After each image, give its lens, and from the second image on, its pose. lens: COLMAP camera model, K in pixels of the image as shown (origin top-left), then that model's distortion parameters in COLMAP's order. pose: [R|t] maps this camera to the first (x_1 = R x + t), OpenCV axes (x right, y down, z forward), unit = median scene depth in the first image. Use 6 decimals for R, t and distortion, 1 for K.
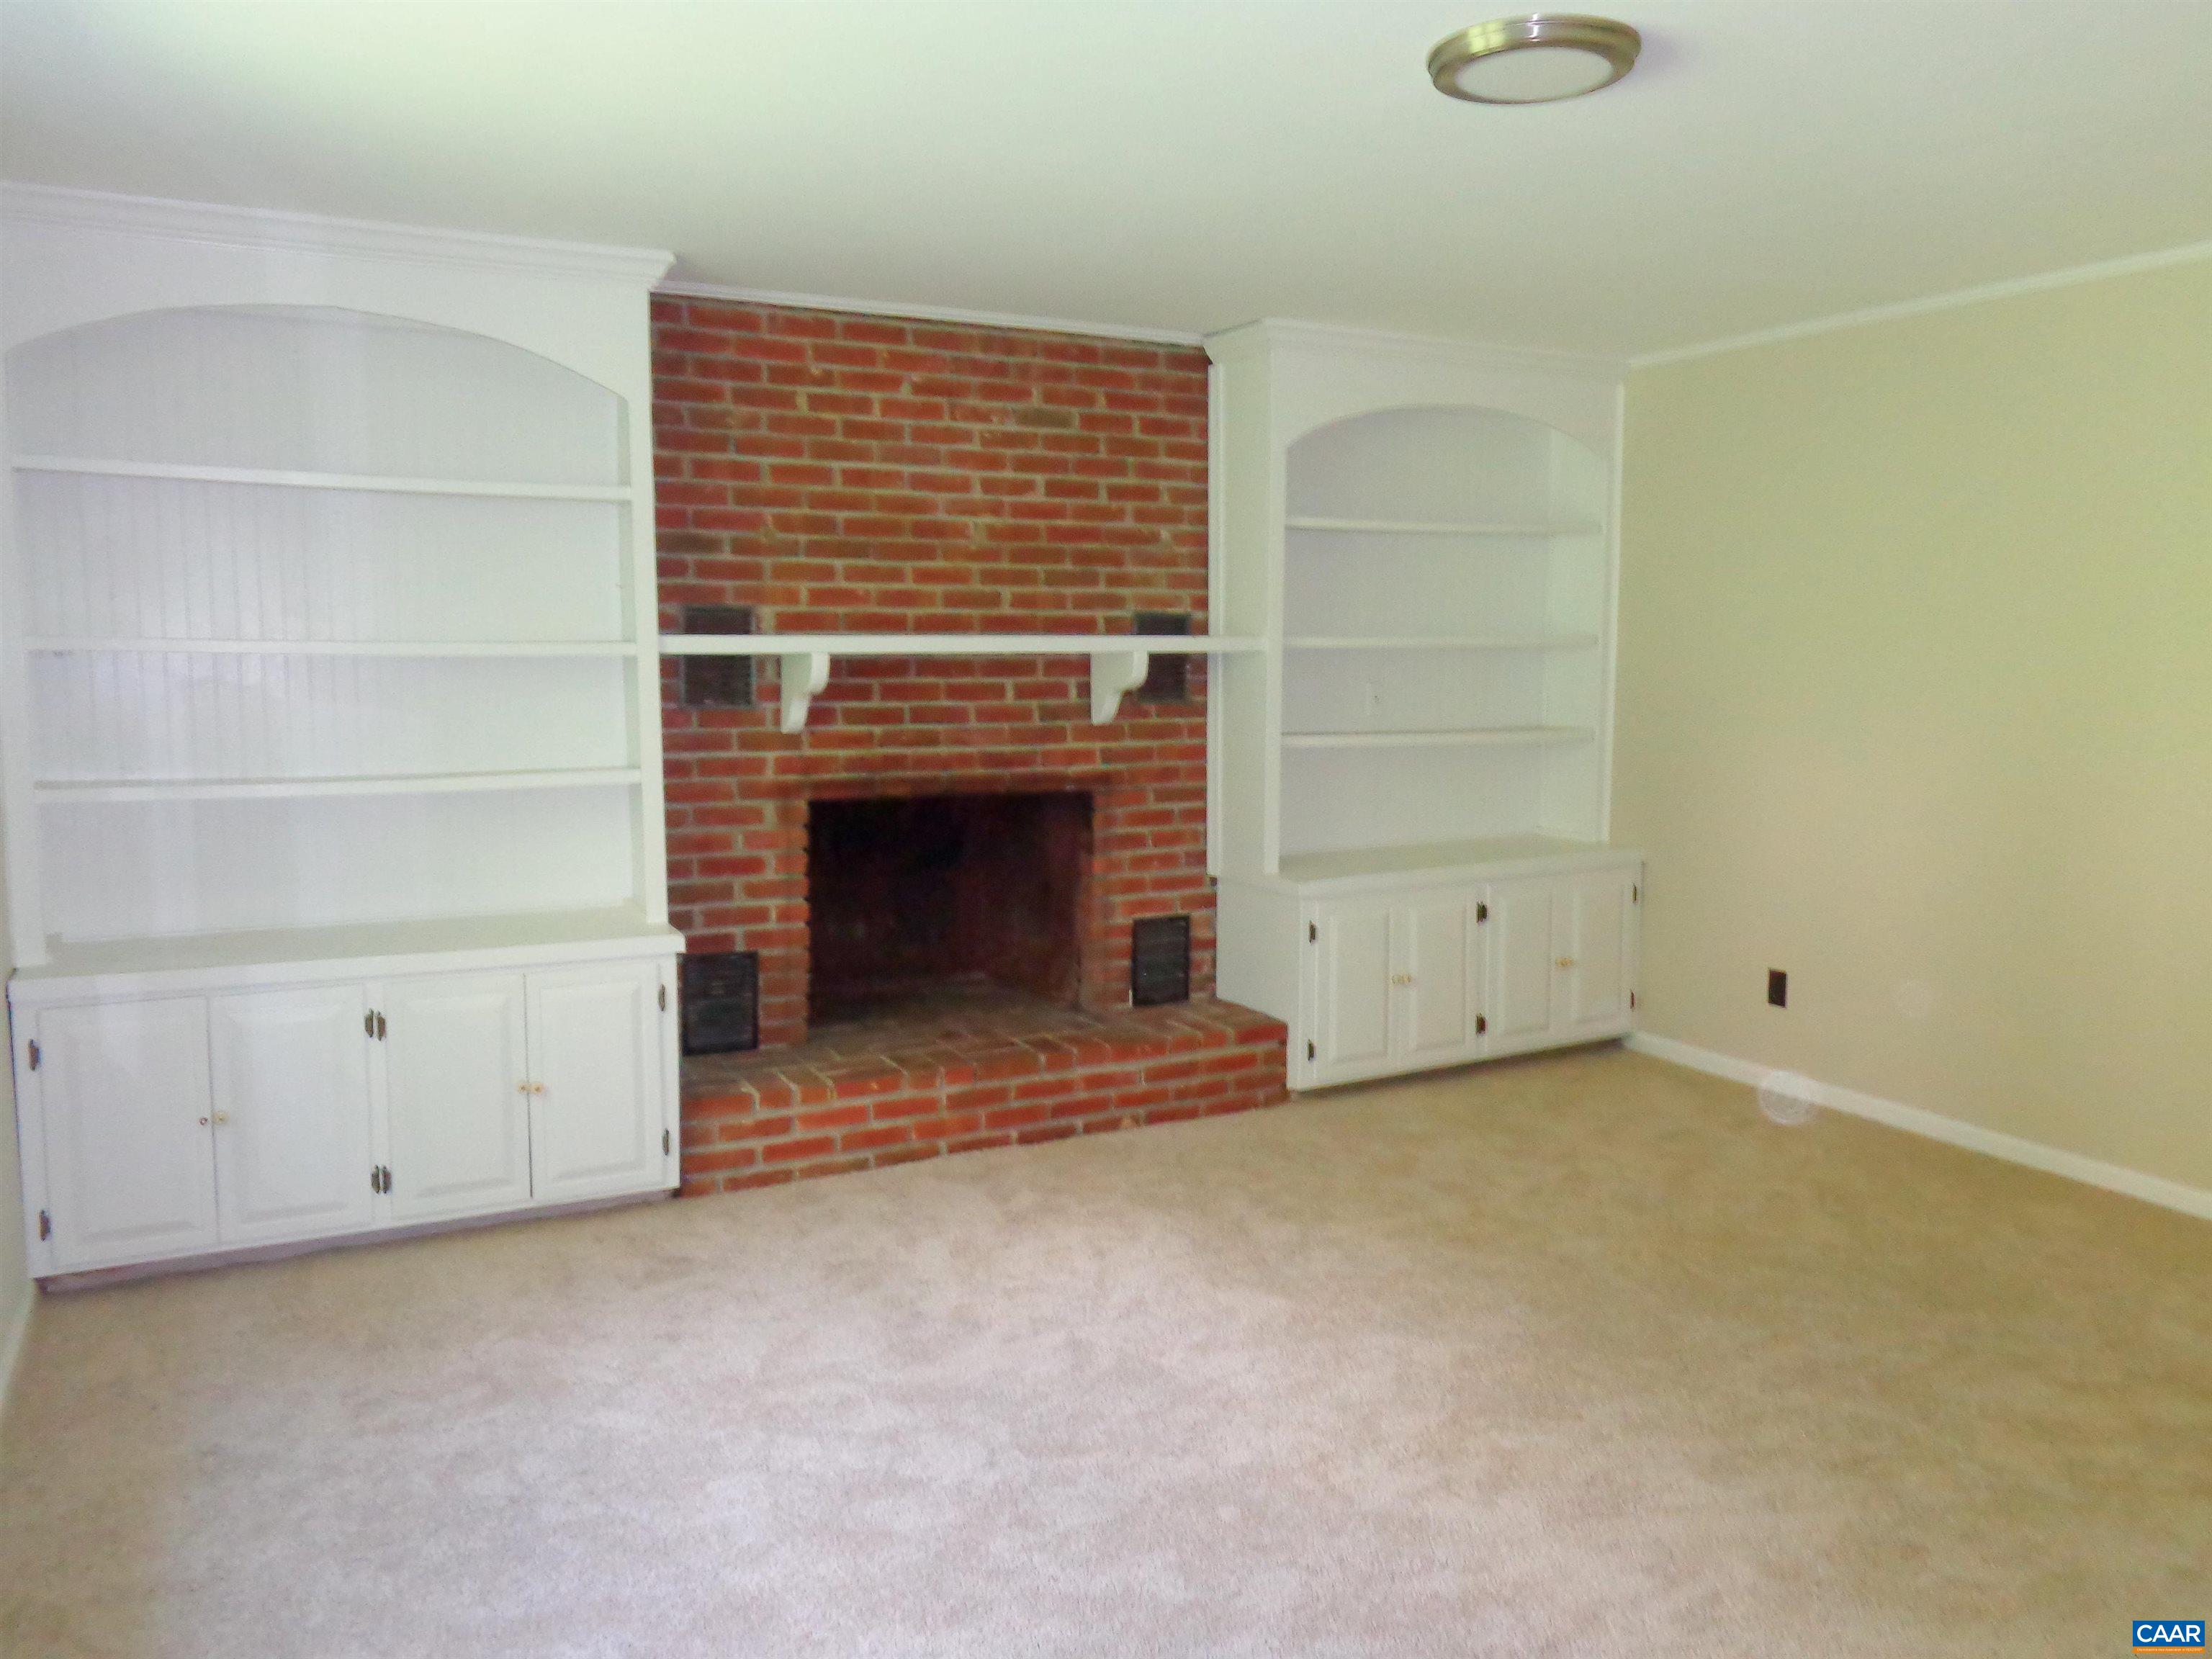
lens RADIAL K [[1709.3, 0, 1106.0], [0, 1709.3, 829.5], [0, 0, 1]] dist [0.006367, -0.000783]
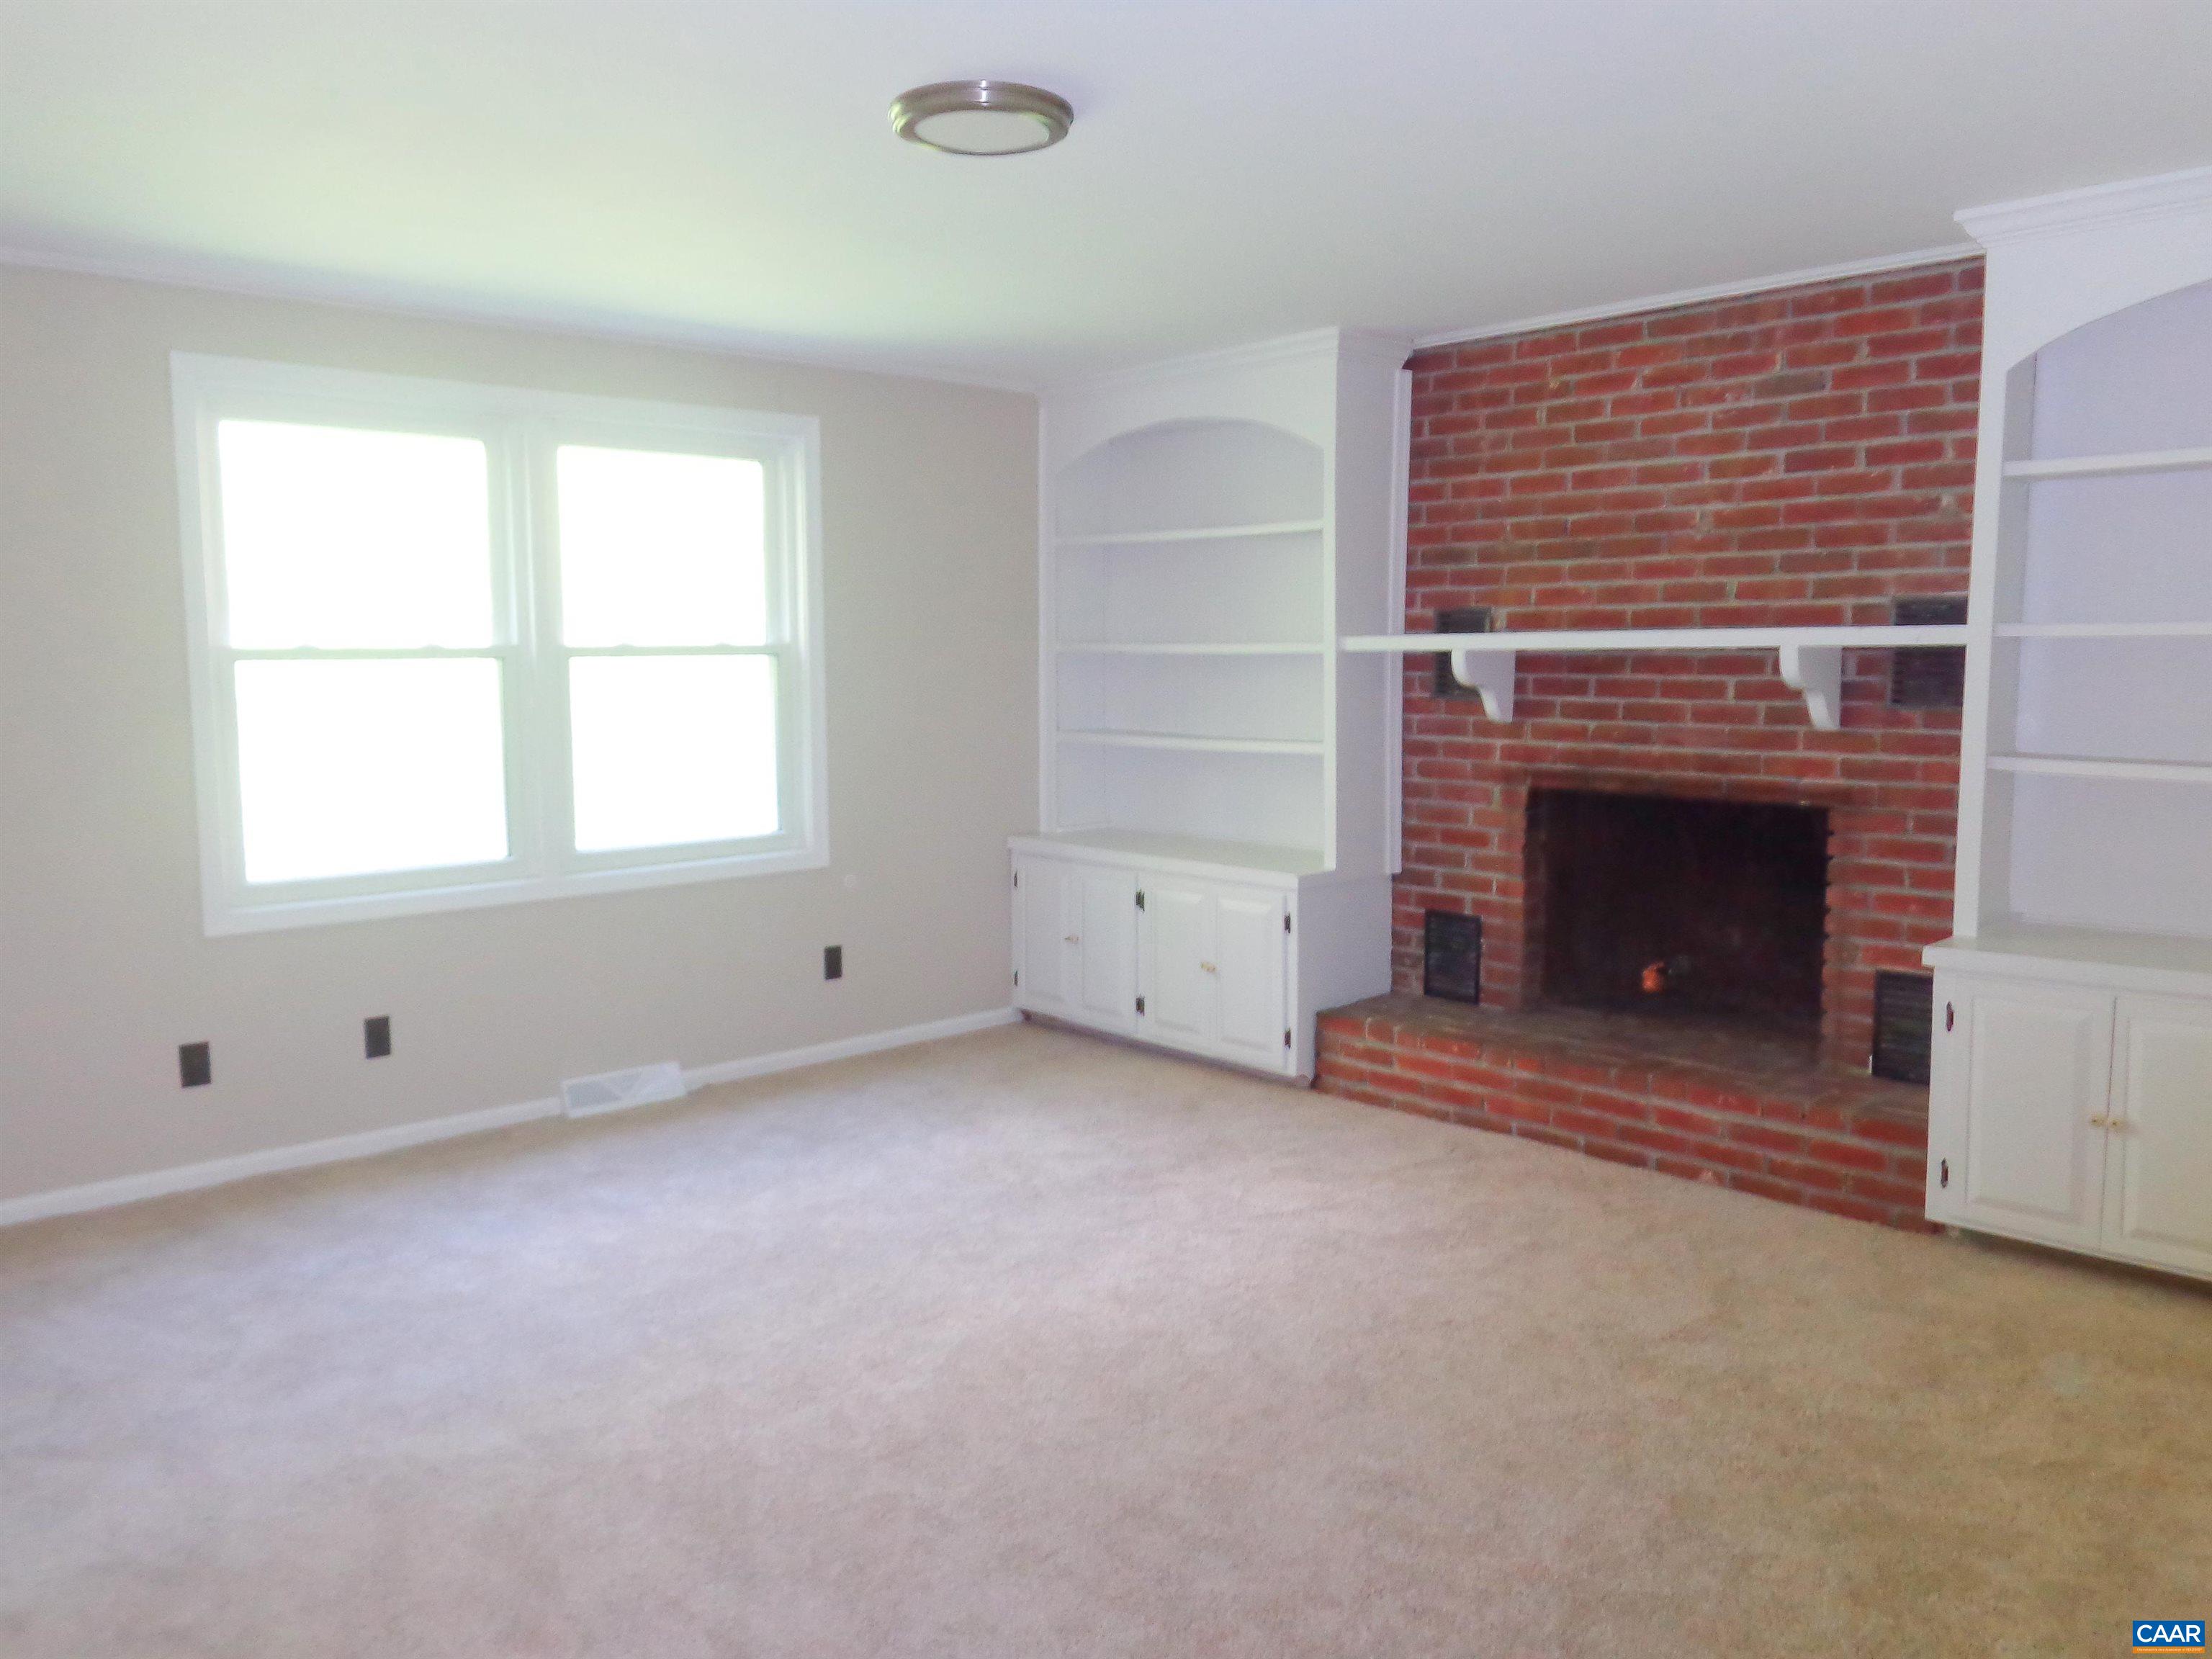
lens RADIAL K [[1709.3, 0, 1106.0], [0, 1709.3, 829.5], [0, 0, 1]] dist [0.006367, -0.000783]
pose [[0.243400, 0.096337, -0.965130, 0.788231], [-0.098928, 0.992332, 0.074103, -0.043145], [0.964868, 0.077442, 0.251064, 0.467822]]
